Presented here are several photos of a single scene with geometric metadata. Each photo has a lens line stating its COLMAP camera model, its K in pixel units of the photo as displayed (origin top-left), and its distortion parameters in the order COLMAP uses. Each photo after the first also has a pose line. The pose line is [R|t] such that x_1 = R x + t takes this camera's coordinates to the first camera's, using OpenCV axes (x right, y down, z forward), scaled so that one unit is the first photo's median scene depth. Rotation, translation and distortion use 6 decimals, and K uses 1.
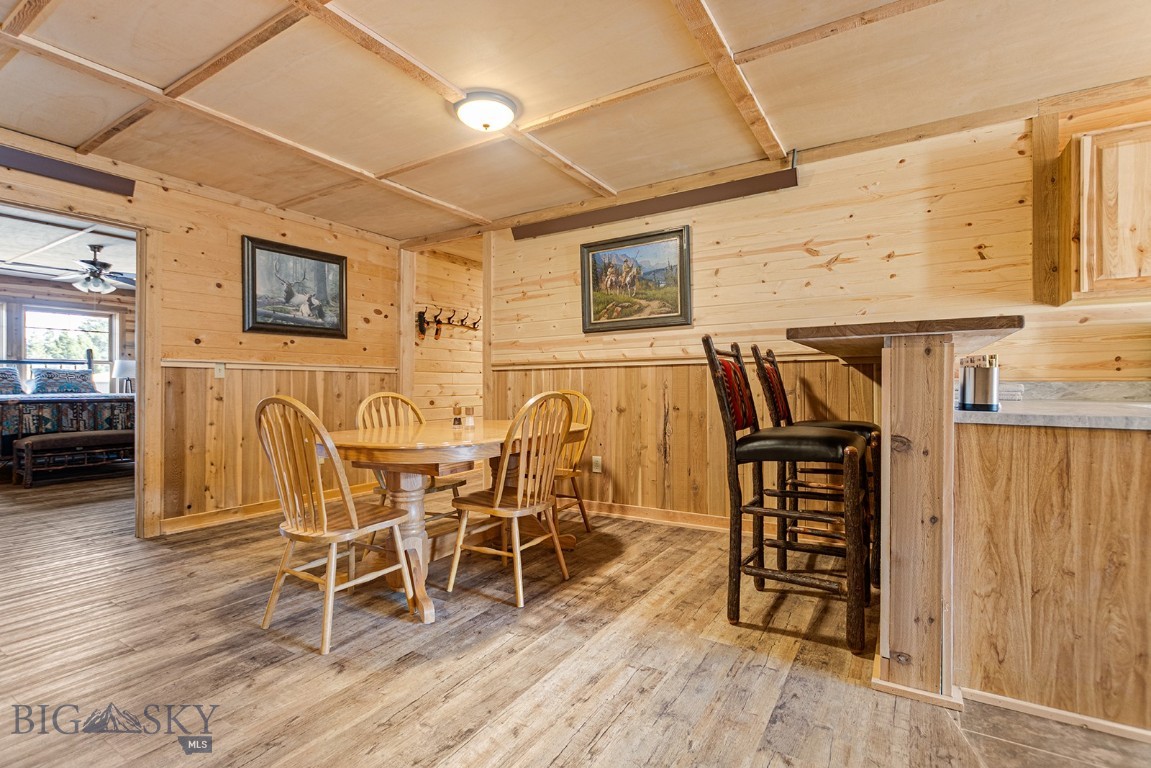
lens RADIAL K [[555.7, 0, 569.1], [0, 555.7, 384.7], [0, 0, 1]] dist [0.002965, 0.000680]
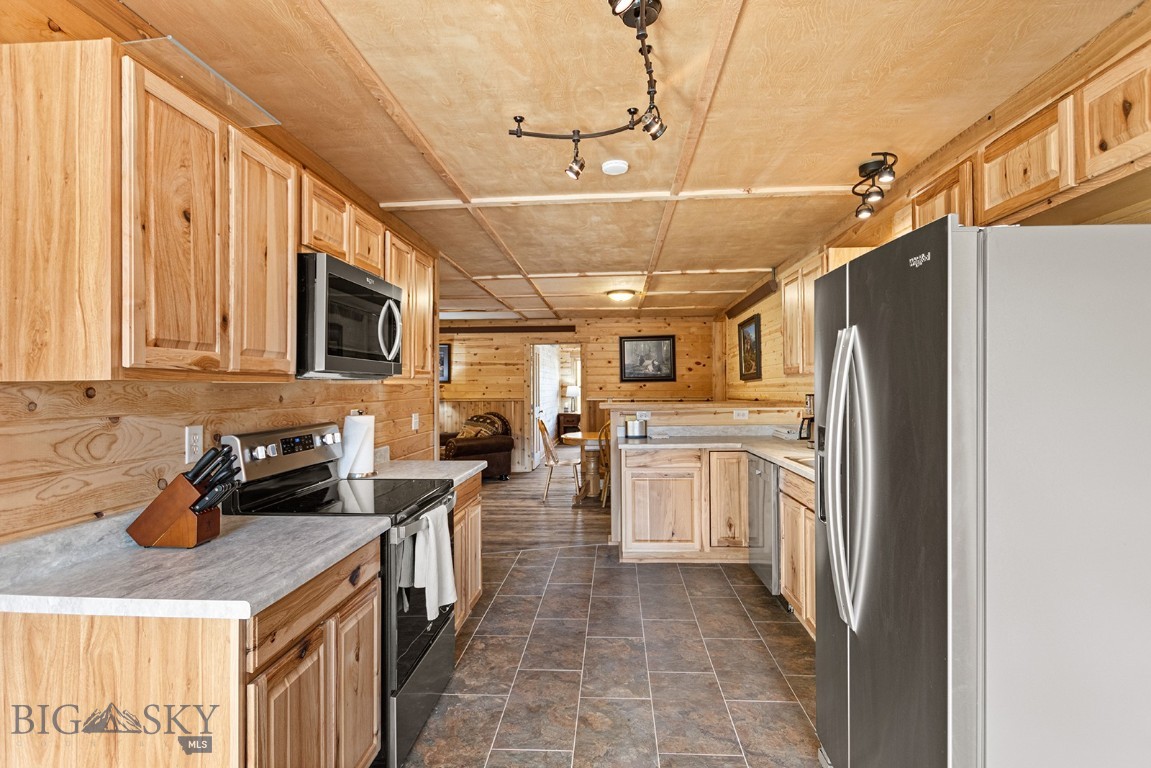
lens RADIAL K [[581.3, 0, 572.7], [0, 581.3, 384.6], [0, 0, 1]] dist [0.002295, 0.001311]
pose [[0.492638, -0.013060, -0.870136, 2.097937], [0.013695, 0.999880, -0.007254, -0.126150], [0.870127, -0.008342, 0.492758, -0.393963]]
